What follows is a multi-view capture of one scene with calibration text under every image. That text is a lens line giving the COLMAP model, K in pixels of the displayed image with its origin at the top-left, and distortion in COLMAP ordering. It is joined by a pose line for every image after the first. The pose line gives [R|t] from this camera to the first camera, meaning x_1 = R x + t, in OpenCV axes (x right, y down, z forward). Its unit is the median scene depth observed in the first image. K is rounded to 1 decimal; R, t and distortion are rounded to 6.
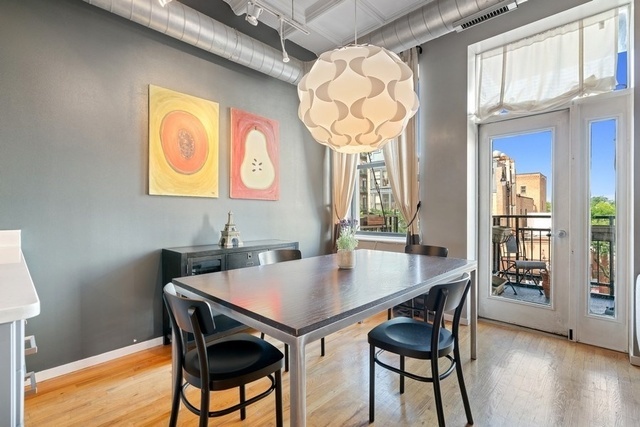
lens RADIAL K [[300.3, 0, 320.2], [0, 300.3, 212.7], [0, 0, 1]] dist [-0.009795, 0.000768]
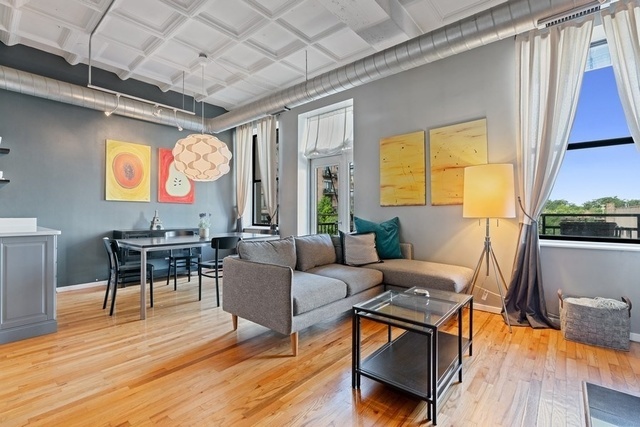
lens RADIAL K [[293.0, 0, 318.5], [0, 293.0, 213.4], [0, 0, 1]] dist [-0.005534, 0.000307]
pose [[0.998564, 0.002534, 0.053504, 0.510968], [-0.002390, 0.999993, -0.002756, 0.017440], [-0.053510, 0.002624, 0.998564, -0.687387]]
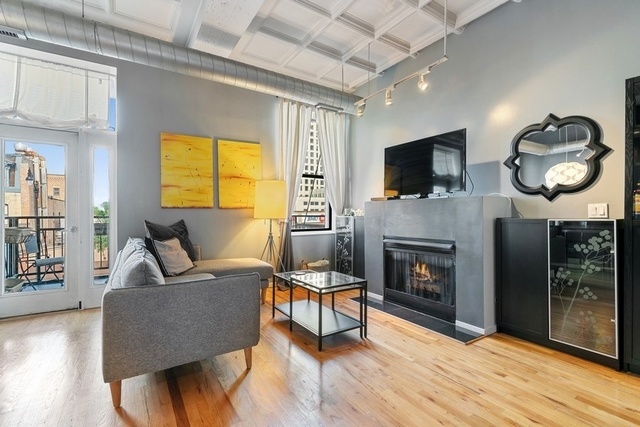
lens RADIAL K [[293.0, 0, 319.0], [0, 293.0, 214.8], [0, 0, 1]] dist [-0.005534, 0.000307]
pose [[0.242105, 0.000483, 0.970250, -0.129089], [0.004607, 0.999988, -0.001647, 0.013741], [-0.970239, 0.004869, 0.242100, -0.282135]]
